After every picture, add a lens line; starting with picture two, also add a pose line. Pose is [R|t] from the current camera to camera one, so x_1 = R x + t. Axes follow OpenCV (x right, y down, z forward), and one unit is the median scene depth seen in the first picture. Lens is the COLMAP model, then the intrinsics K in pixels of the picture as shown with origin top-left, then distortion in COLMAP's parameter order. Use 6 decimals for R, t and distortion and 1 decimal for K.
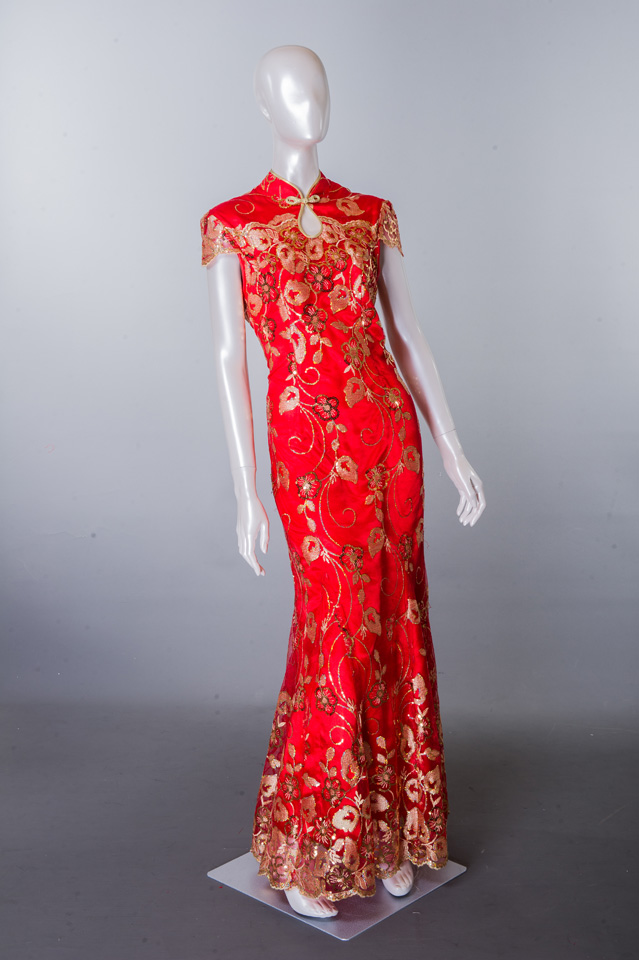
lens RADIAL K [[1492.2, 0, 319.5], [0, 1492.2, 480.0], [0, 0, 1]] dist [0.179561, -0.043973]
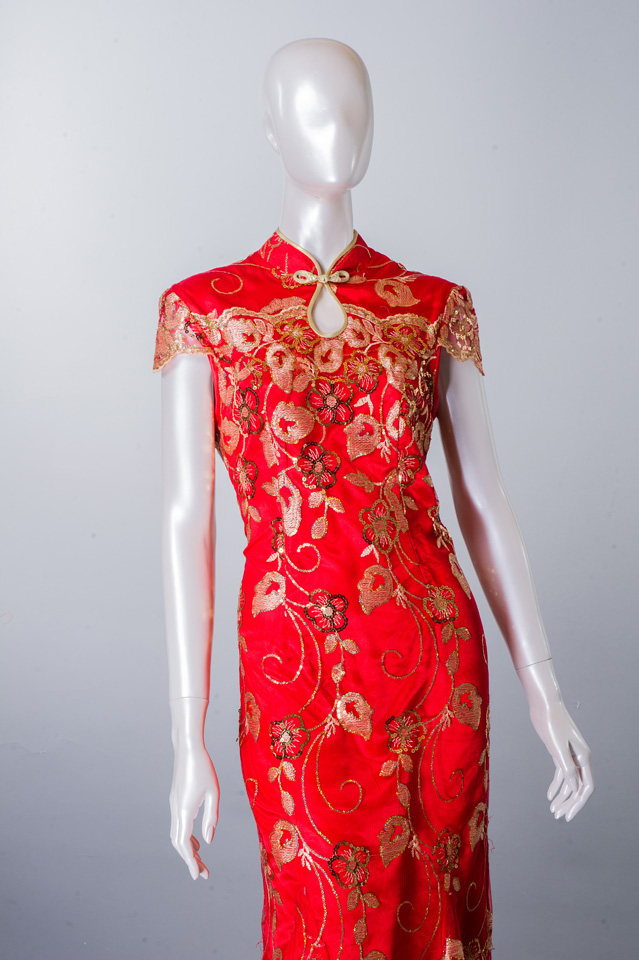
lens RADIAL K [[1887.8, 0, 319.5], [0, 1887.8, 480.0], [0, 0, 1]] dist [0.111103, -0.045071]
pose [[0.989787, 0.069555, -0.124437, 0.093505], [-0.079433, 0.993919, -0.076261, -0.042372], [0.118376, 0.085366, 0.989293, 0.227419]]
